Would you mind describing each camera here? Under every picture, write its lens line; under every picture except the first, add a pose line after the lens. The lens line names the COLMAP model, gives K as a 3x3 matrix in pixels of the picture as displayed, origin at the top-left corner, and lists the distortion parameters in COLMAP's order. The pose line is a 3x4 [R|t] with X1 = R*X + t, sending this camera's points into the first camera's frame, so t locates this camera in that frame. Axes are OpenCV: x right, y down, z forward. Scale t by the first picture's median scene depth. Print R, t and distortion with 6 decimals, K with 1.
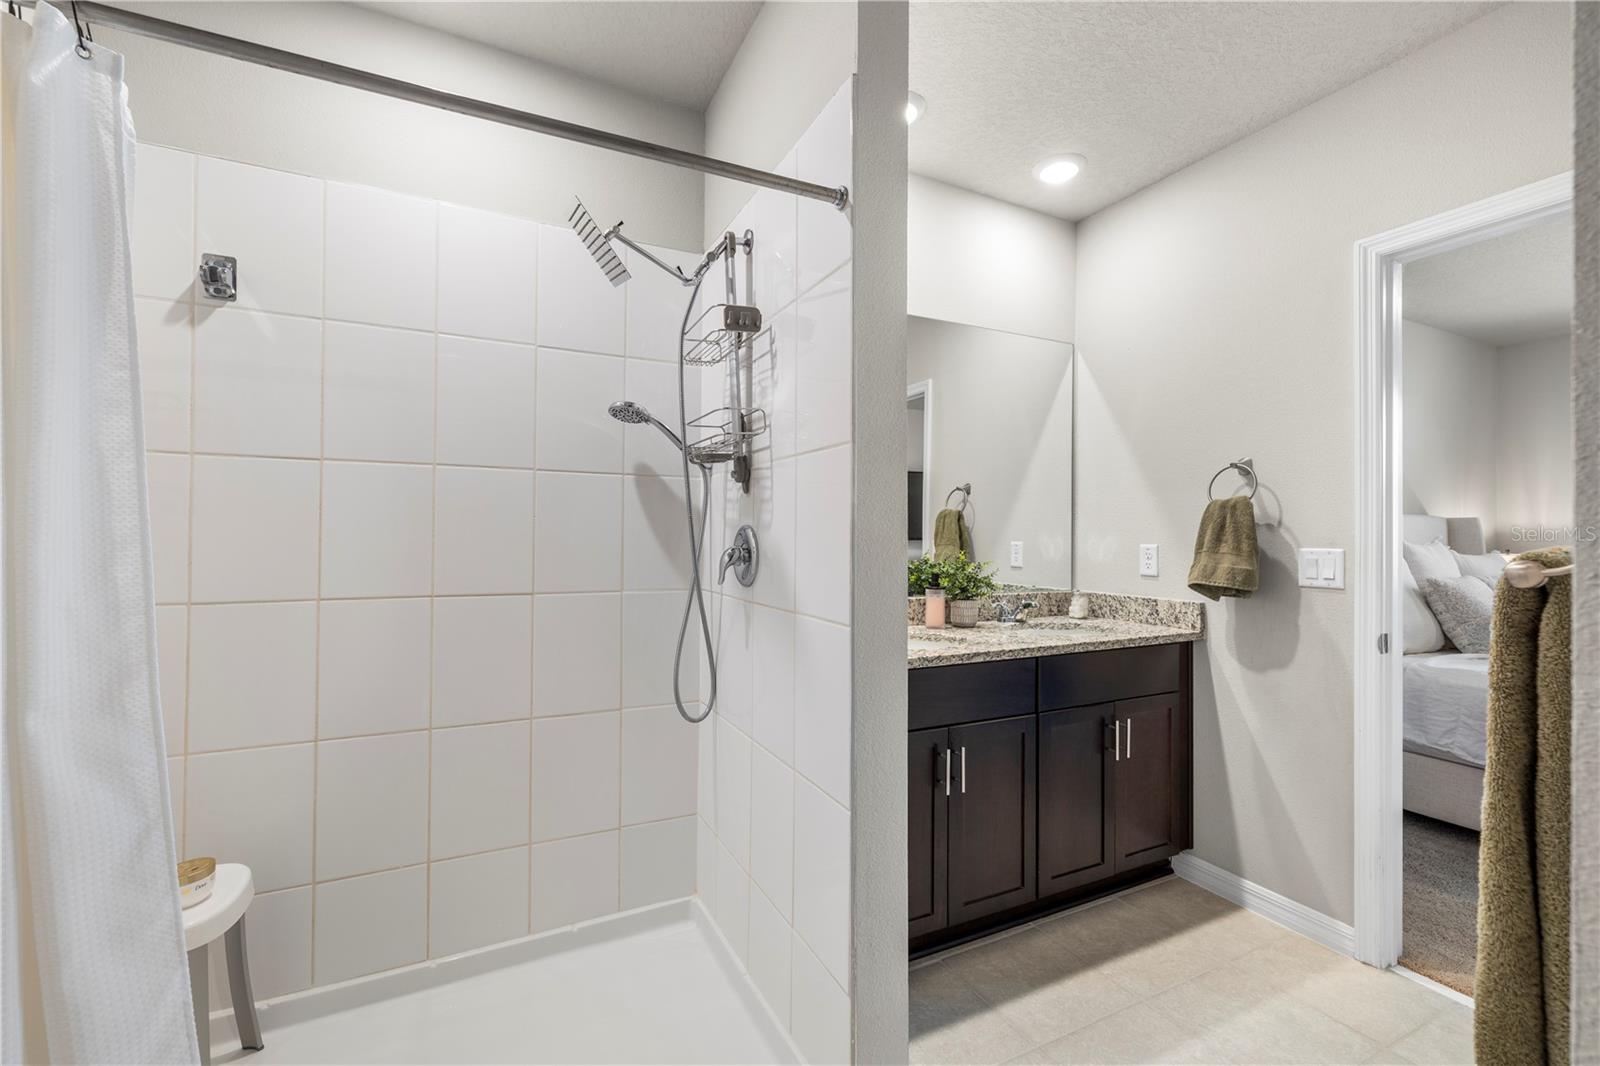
lens RADIAL K [[677.6, 0, 794.7], [0, 677.6, 532.1], [0, 0, 1]] dist [0.002228, -0.000338]
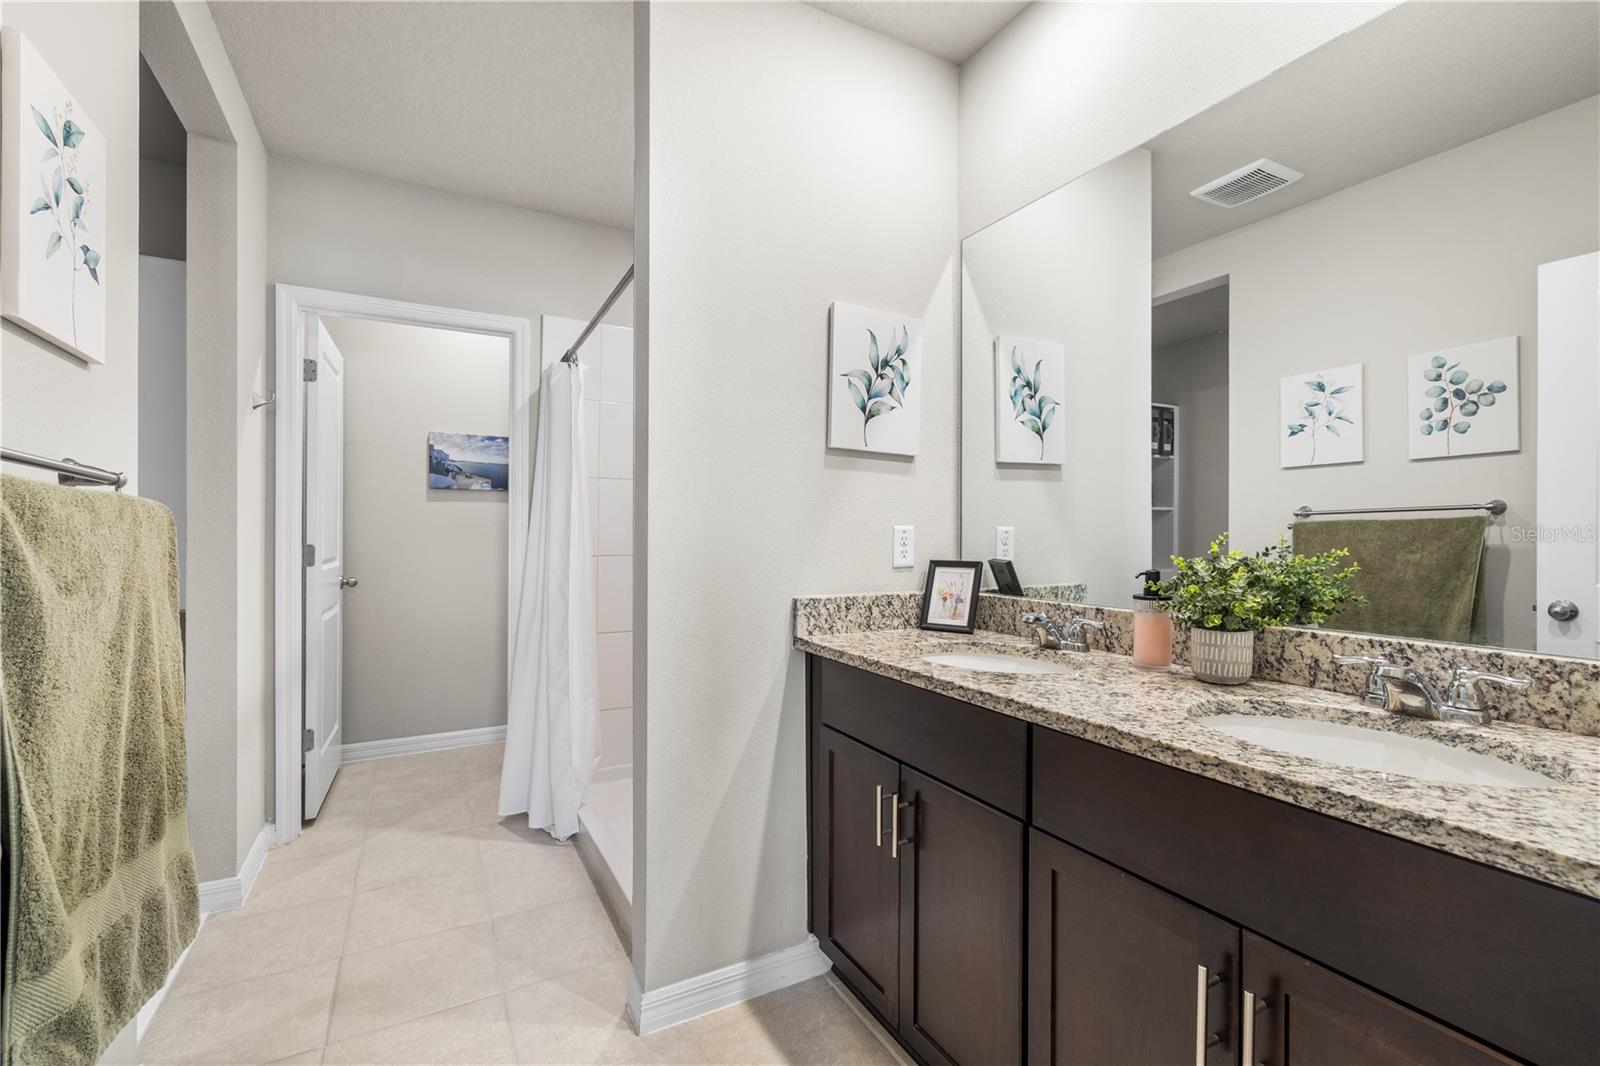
lens RADIAL K [[677.6, 0, 805.4], [0, 677.6, 525.6], [0, 0, 1]] dist [0.002228, -0.000338]
pose [[0.065341, -0.014844, -0.997753, 0.790543], [-0.000574, 0.999889, -0.014913, 0.032126], [0.997863, 0.001547, 0.065325, 0.698602]]
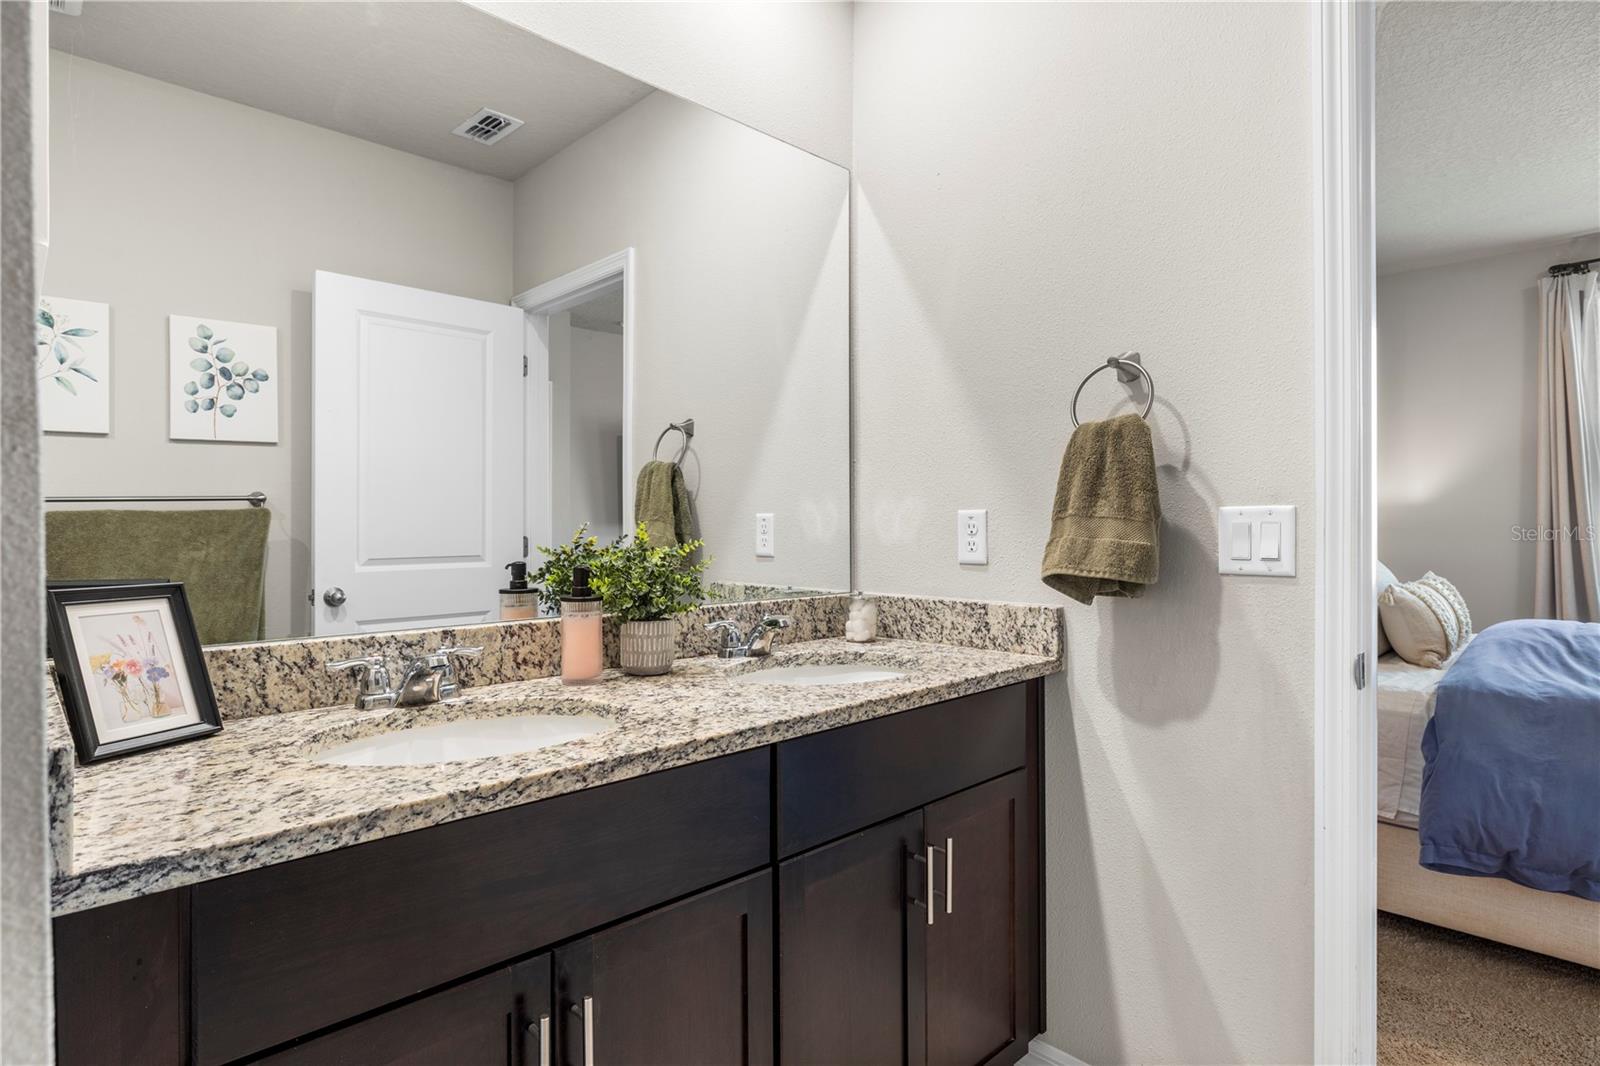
lens RADIAL K [[820.6, 0, 790.0], [0, 820.6, 538.1], [0, 0, 1]] dist [-0.007366, 0.000343]
pose [[0.954569, -0.013492, 0.297683, 0.181226], [0.008916, 0.999820, 0.016725, 0.032350], [-0.297855, -0.013311, 0.954518, 0.414607]]
